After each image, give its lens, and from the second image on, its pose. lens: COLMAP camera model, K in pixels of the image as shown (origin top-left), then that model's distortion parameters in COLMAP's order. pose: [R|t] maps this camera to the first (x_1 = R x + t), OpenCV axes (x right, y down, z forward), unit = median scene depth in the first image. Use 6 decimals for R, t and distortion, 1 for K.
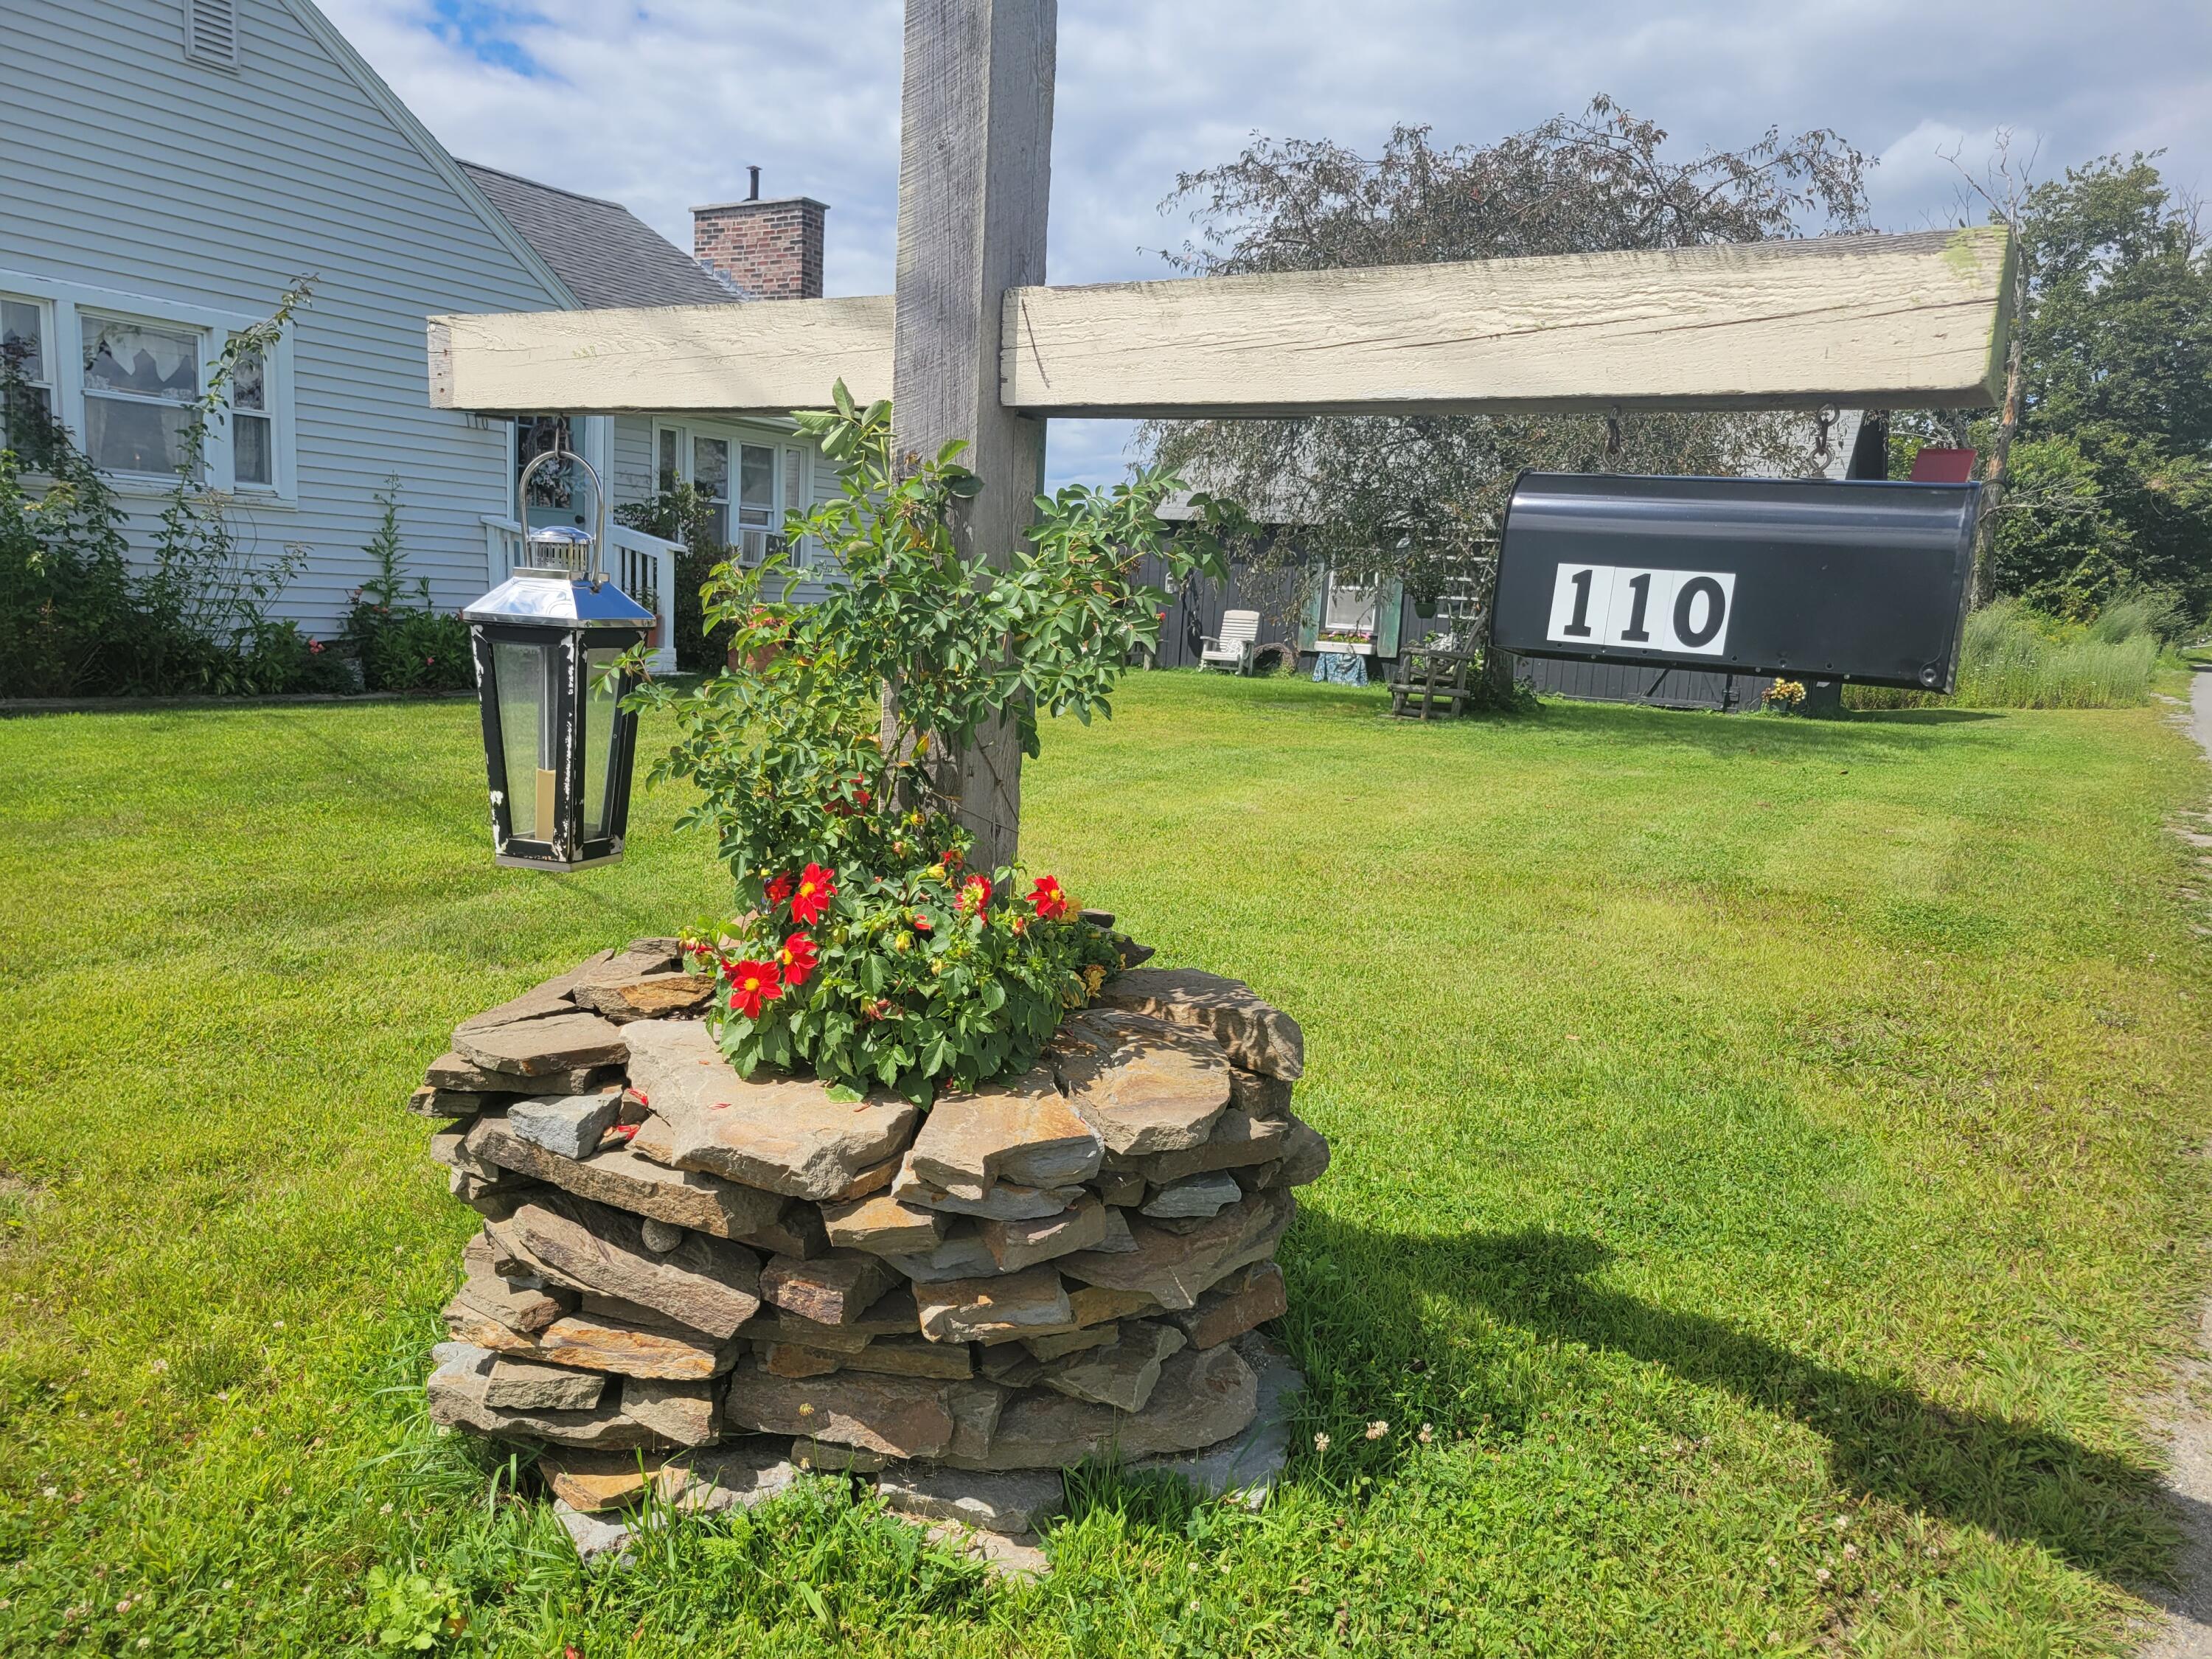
lens RADIAL K [[1699.6, 0, 1099.8], [0, 1699.6, 837.9], [0, 0, 1]] dist [0.041156, -0.020520]
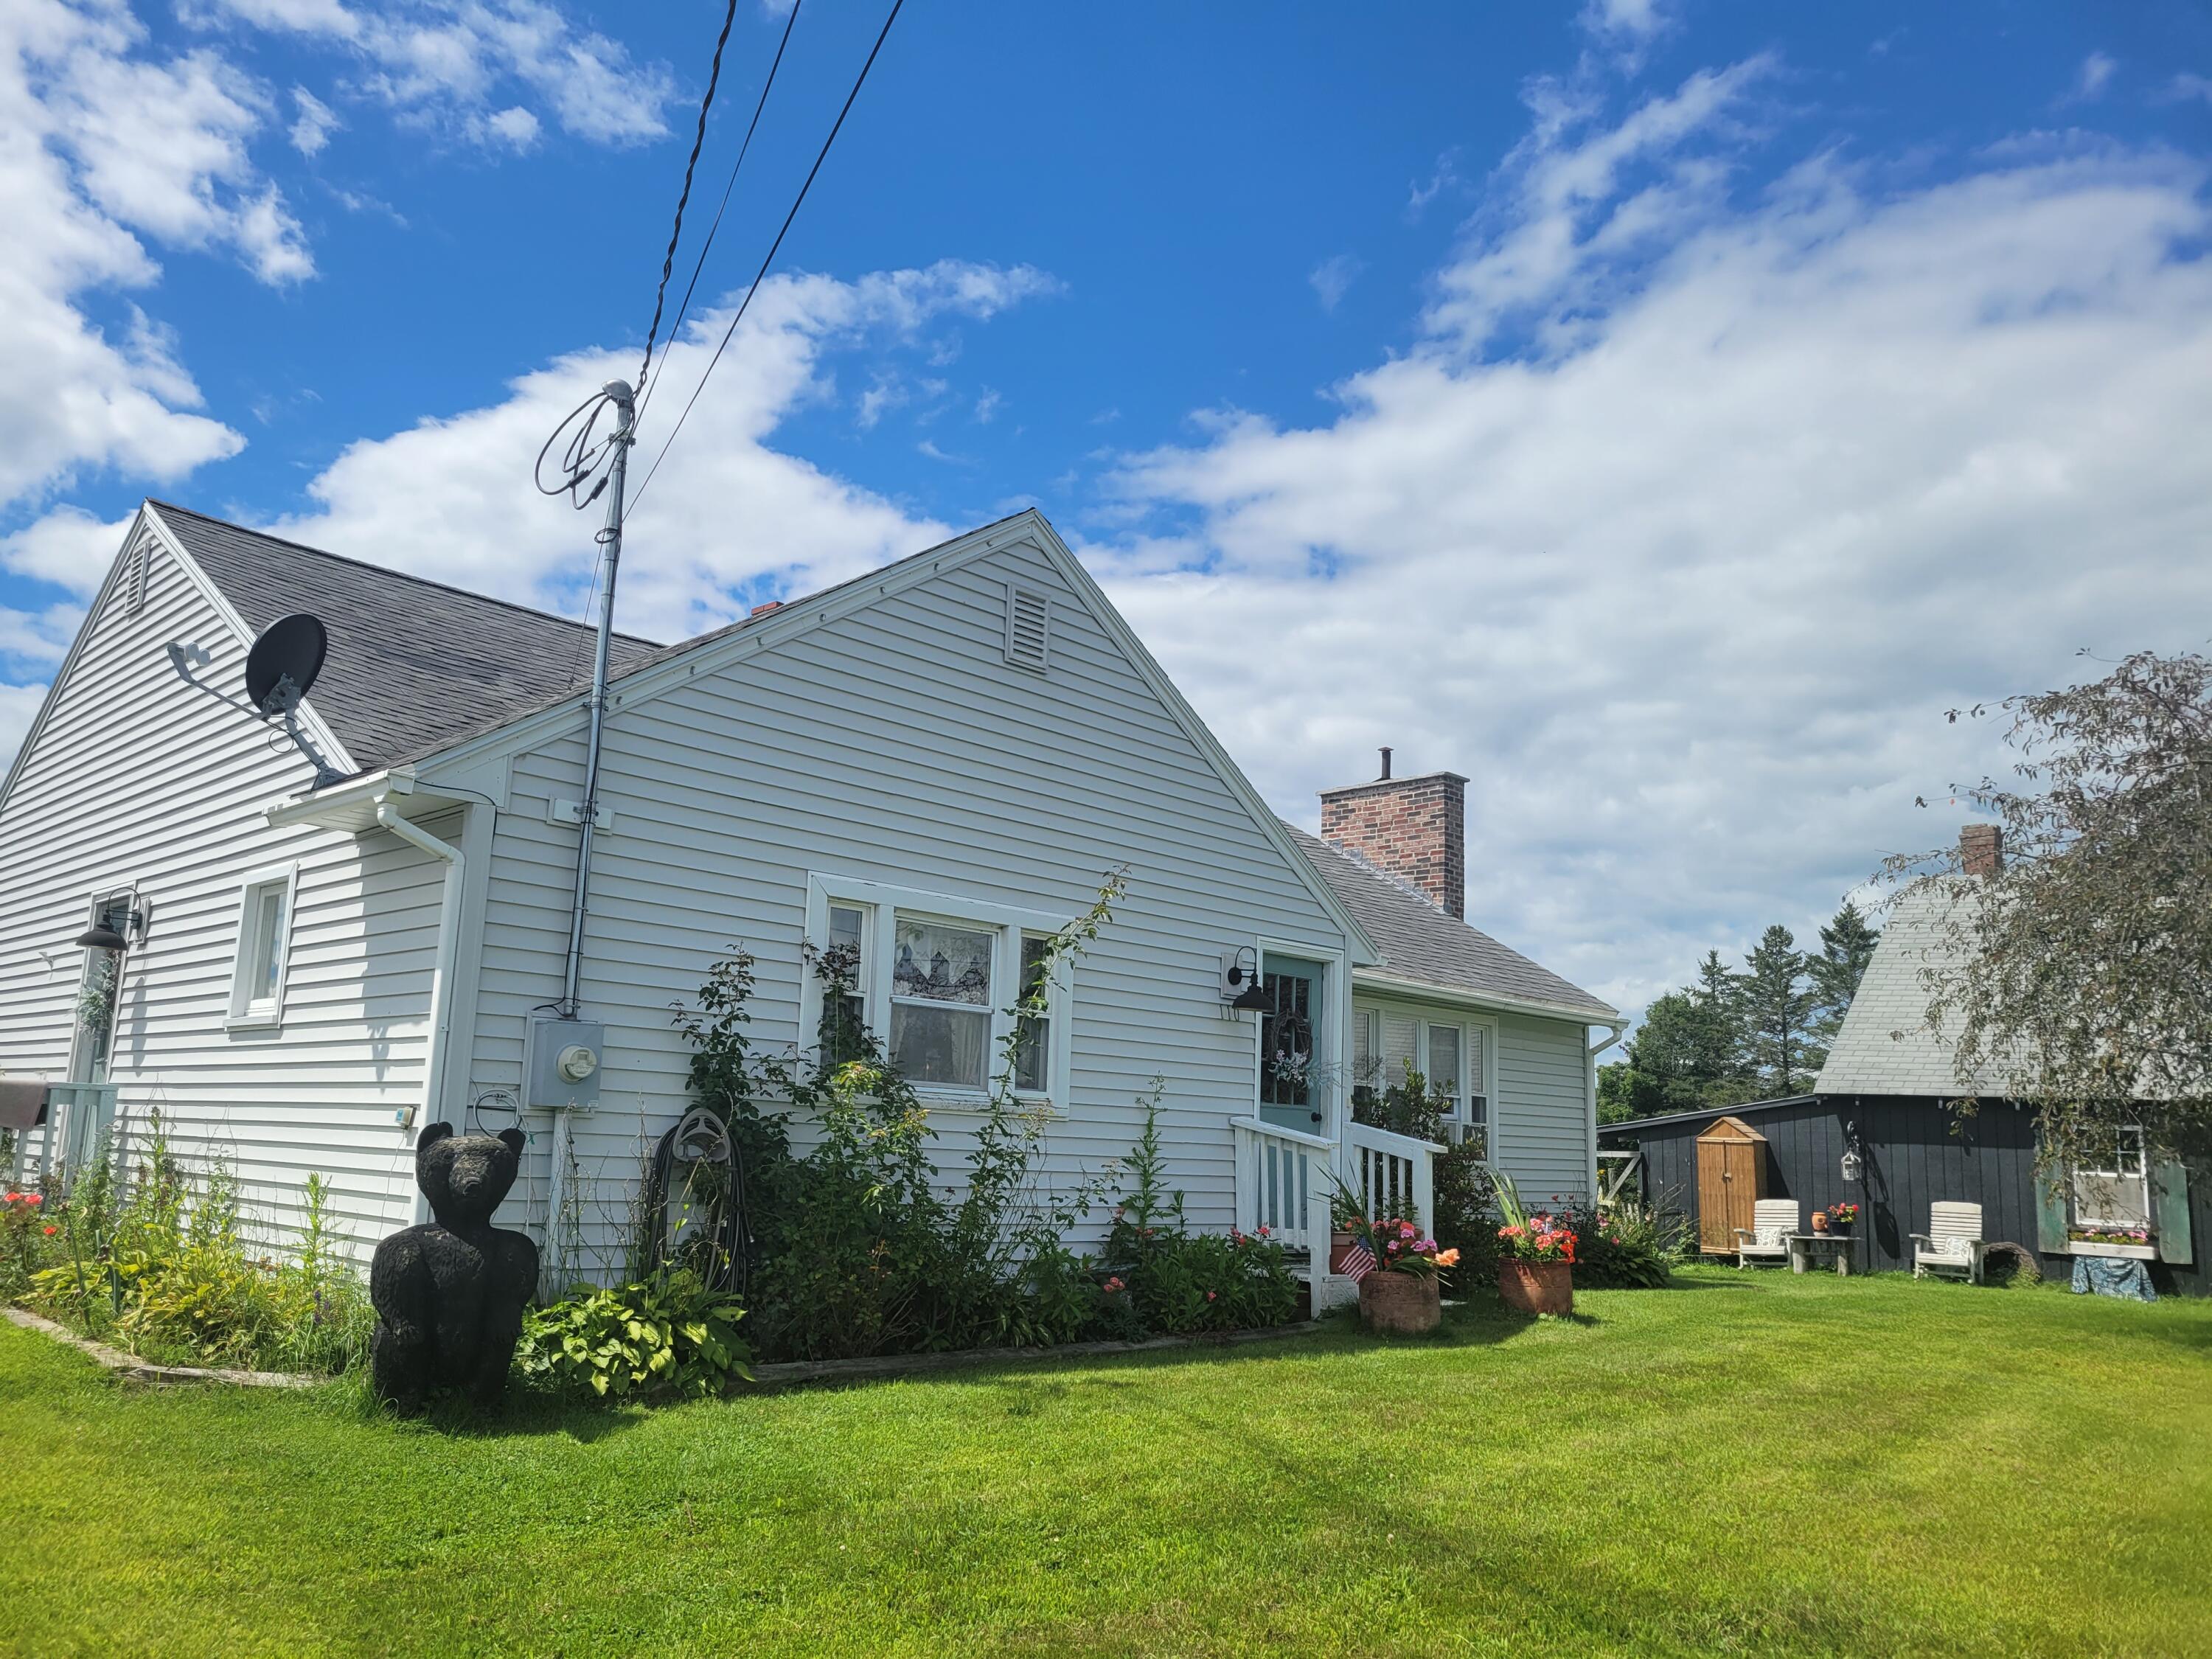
lens RADIAL K [[1699.6, 0, 1106.6], [0, 1699.6, 835.8], [0, 0, 1]] dist [0.041156, -0.020520]
pose [[0.971100, -0.056066, -0.231996, -0.200444], [-0.022714, 0.945898, -0.323670, -0.038379], [0.237591, 0.319585, 0.917287, 0.127525]]
